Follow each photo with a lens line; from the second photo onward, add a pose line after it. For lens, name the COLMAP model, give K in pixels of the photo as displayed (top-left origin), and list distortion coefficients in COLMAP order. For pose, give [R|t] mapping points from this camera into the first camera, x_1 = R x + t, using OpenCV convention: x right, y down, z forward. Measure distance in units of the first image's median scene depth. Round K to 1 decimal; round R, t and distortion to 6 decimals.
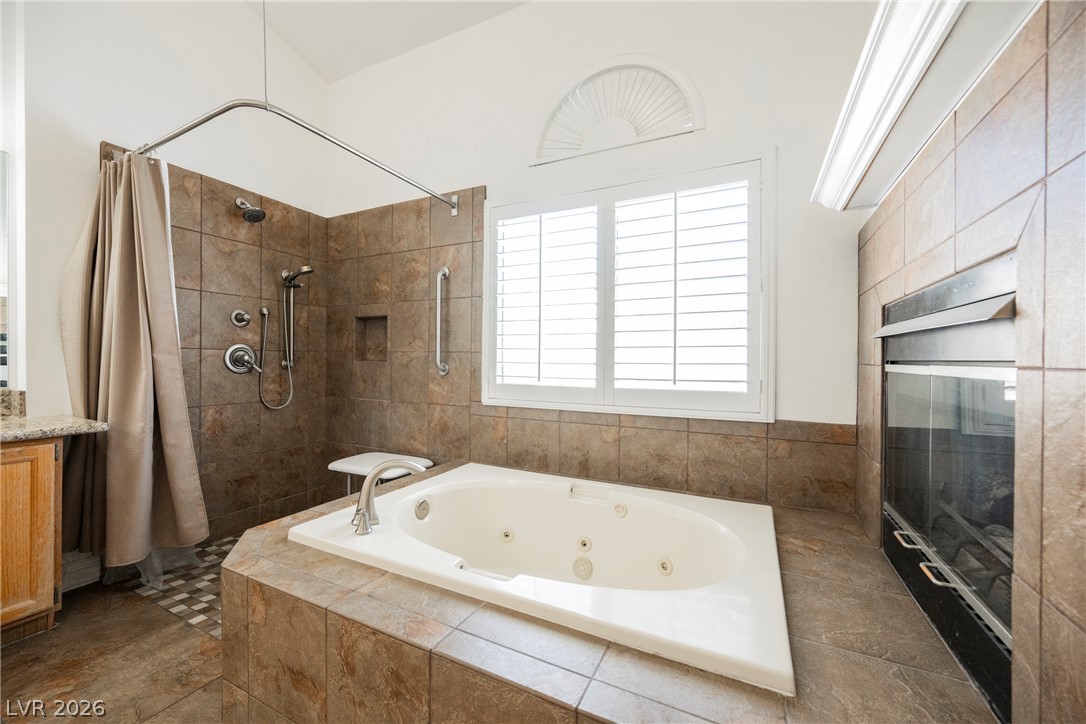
lens RADIAL K [[423.6, 0, 542.4], [0, 423.6, 362.0], [0, 0, 1]] dist [-0.002079, 0.000325]
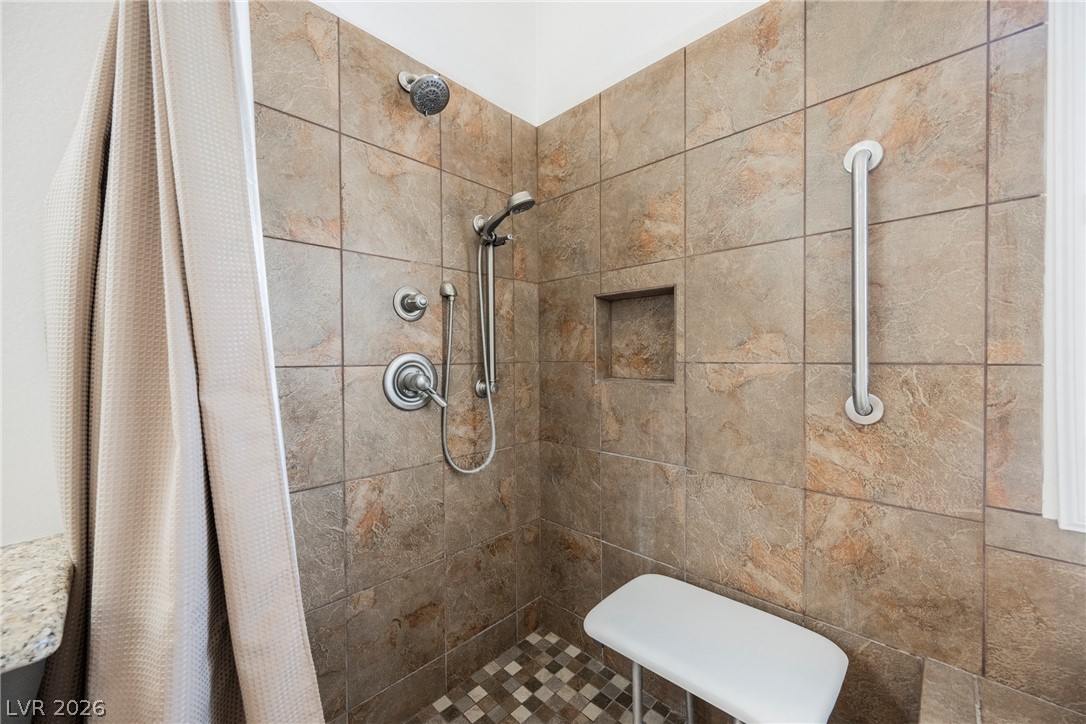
lens RADIAL K [[423.6, 0, 544.0], [0, 423.6, 360.9], [0, 0, 1]] dist [-0.002079, 0.000325]
pose [[0.952905, -0.014288, -0.302932, -0.380102], [0.015349, 0.999882, 0.001123, -0.030128], [0.302880, -0.005720, 0.953012, 0.526321]]
